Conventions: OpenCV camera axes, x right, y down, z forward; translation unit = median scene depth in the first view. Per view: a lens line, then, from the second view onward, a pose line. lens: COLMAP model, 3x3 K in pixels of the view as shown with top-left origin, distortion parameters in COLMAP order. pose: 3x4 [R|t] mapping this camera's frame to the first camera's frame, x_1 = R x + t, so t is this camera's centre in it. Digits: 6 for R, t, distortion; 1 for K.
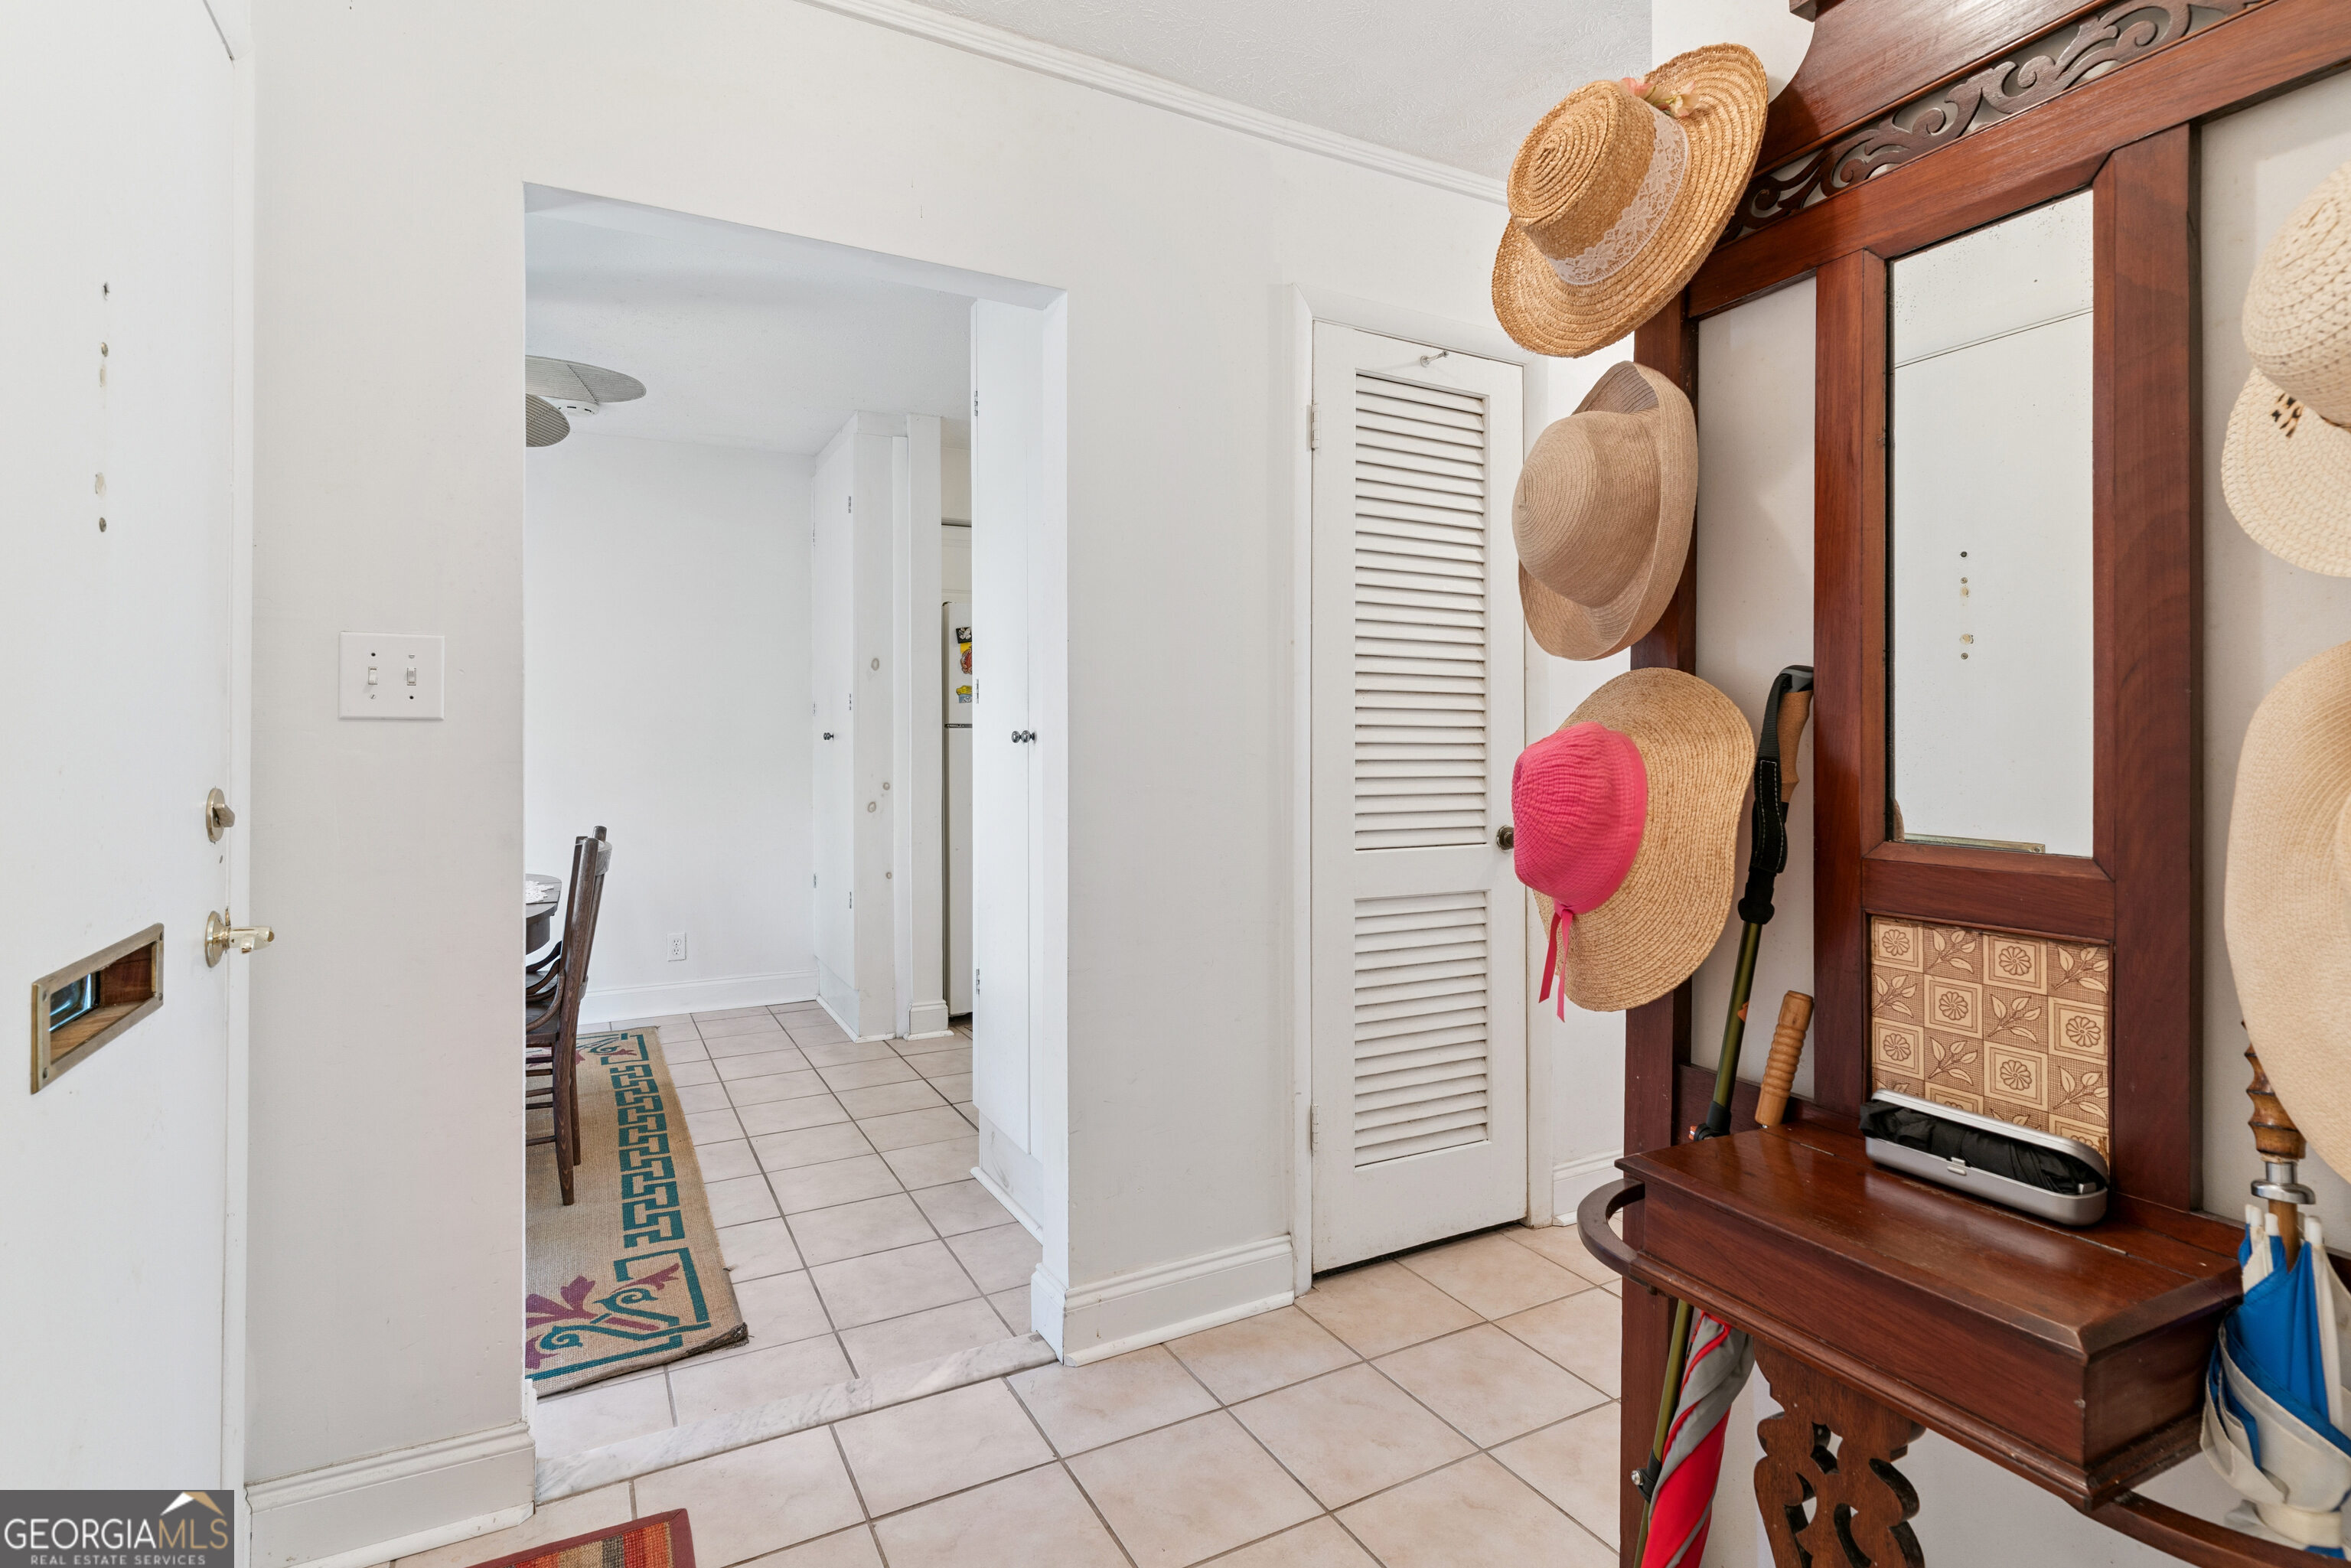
lens RADIAL K [[1122.4, 0, 1165.1], [0, 1122.4, 756.8], [0, 0, 1]] dist [0.000828, 0.000431]
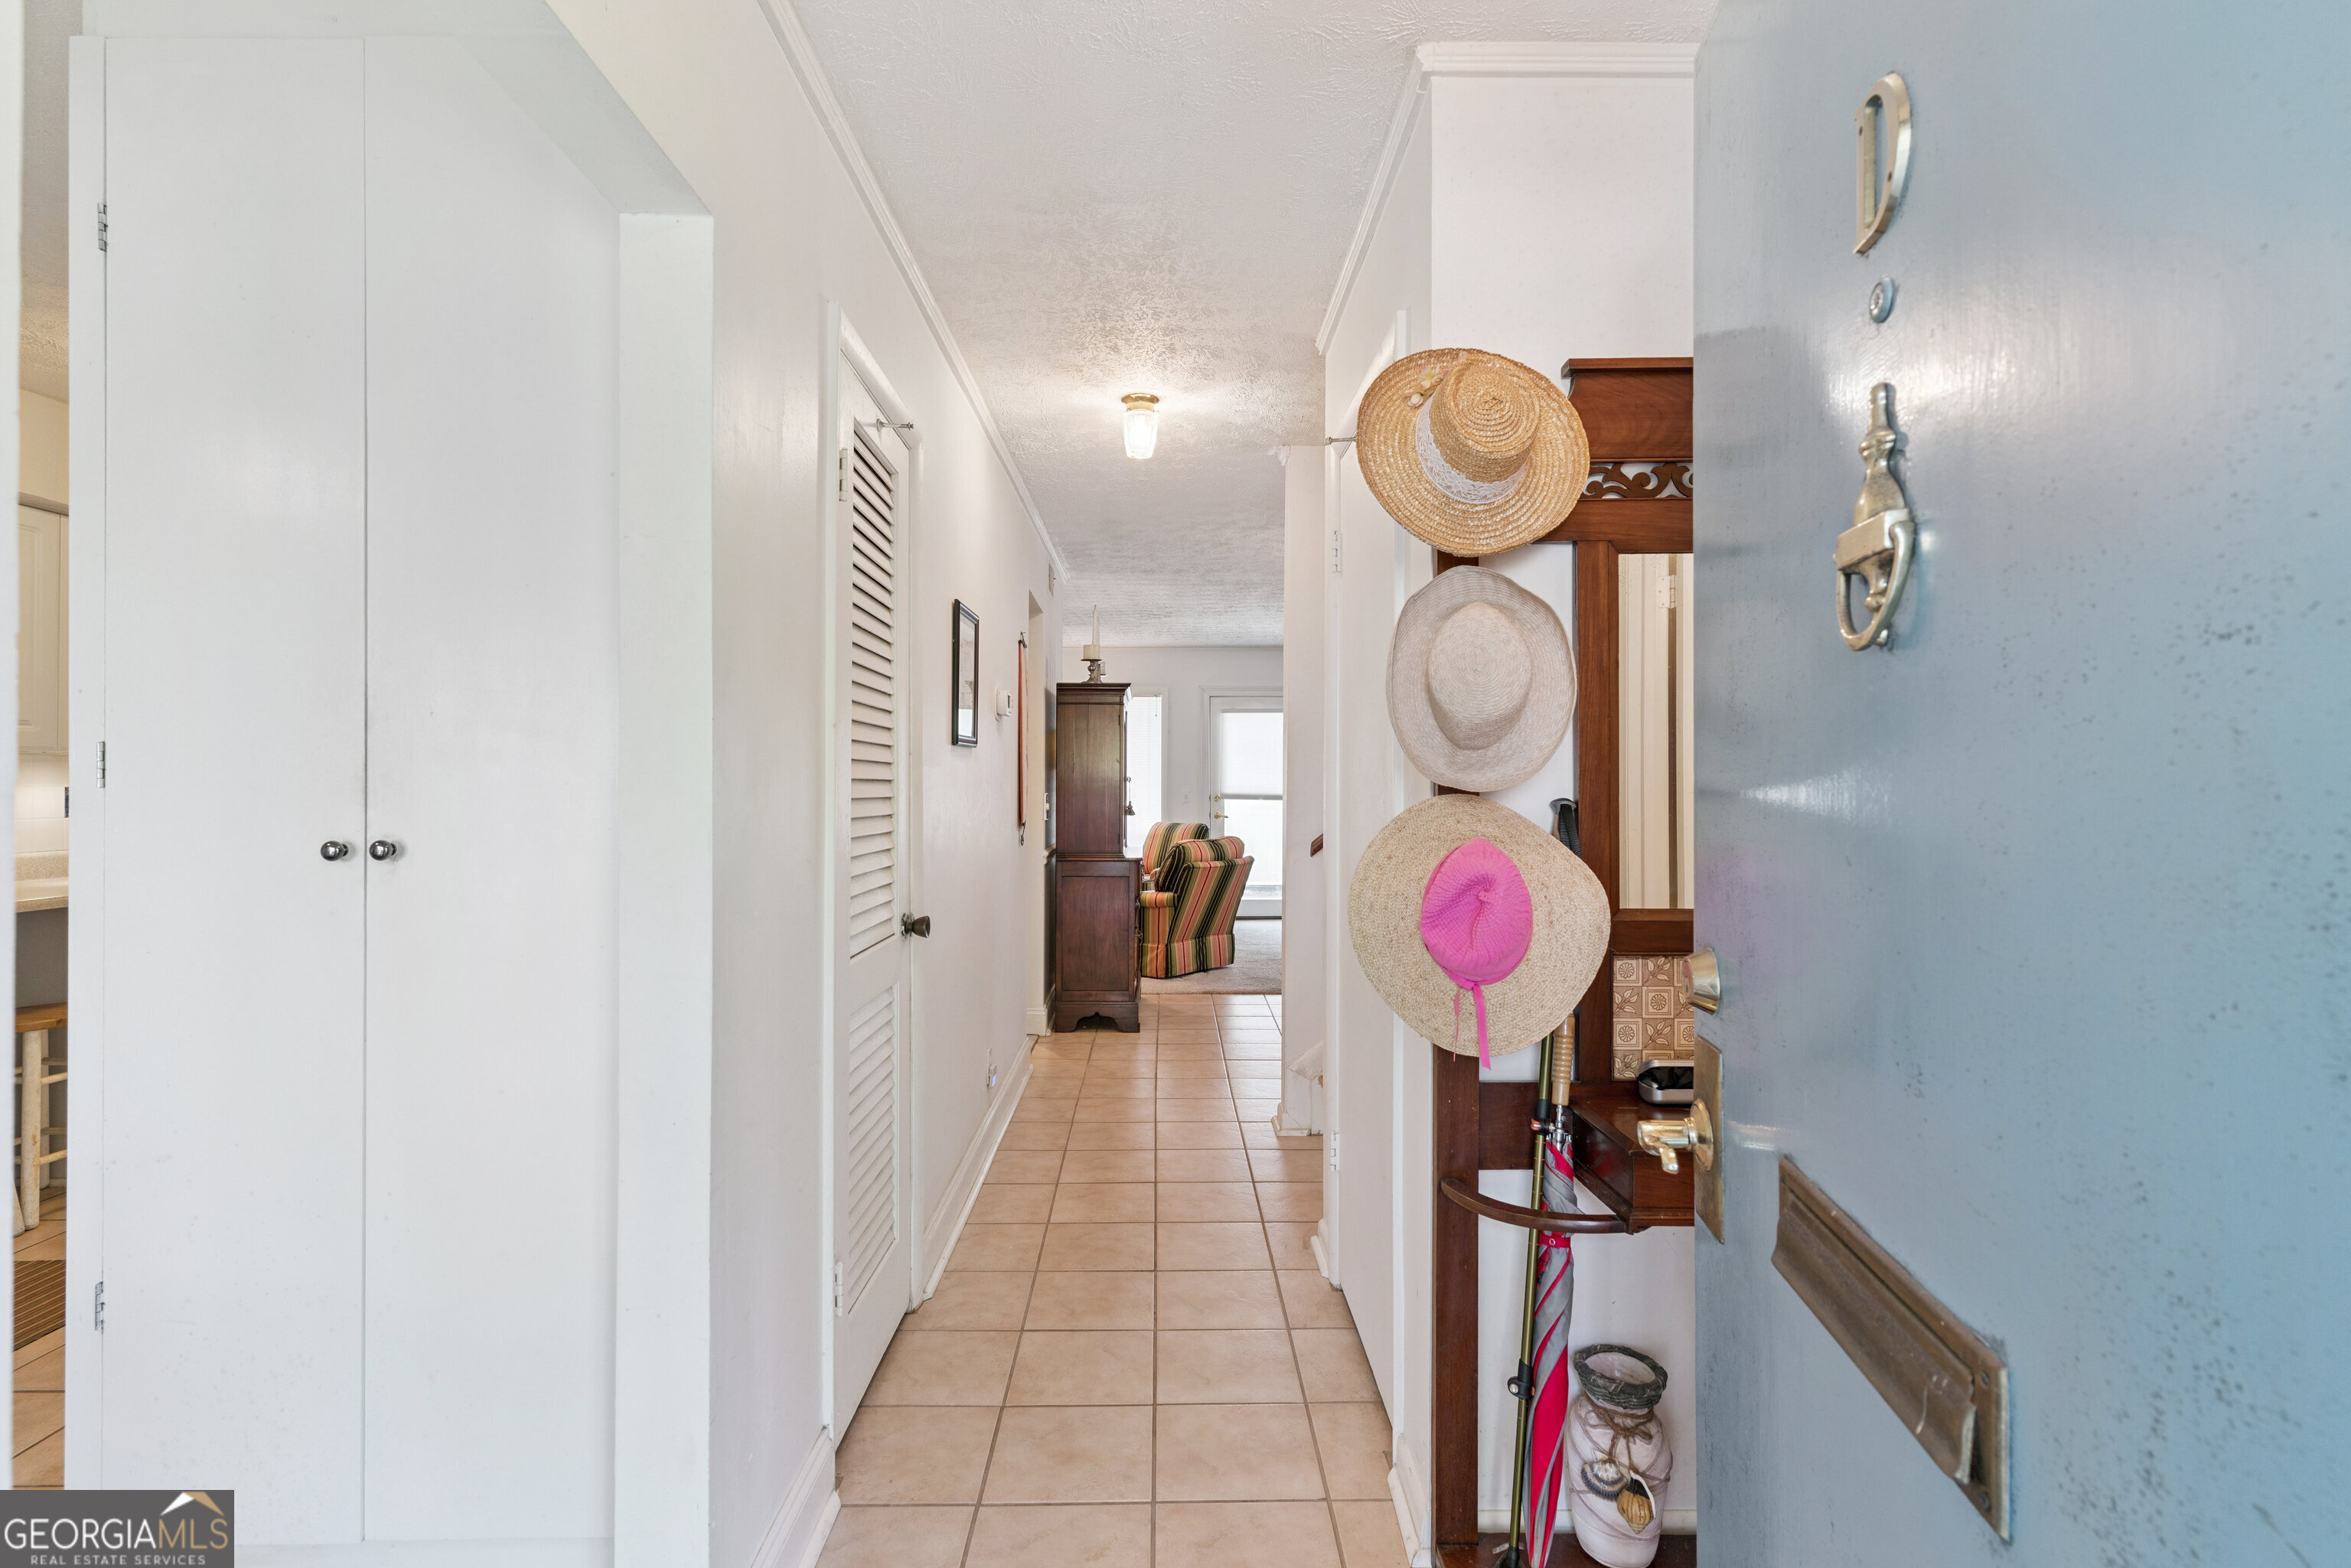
lens RADIAL K [[1121.6, 0, 1175.5], [0, 1121.6, 784.0], [0, 0, 1]] dist [0.000581, 0.000146]
pose [[0.470009, -0.010605, 0.882598, -1.103046], [0.014194, 0.999889, 0.004455, -0.123207], [-0.882548, 0.010434, 0.470107, 0.809286]]
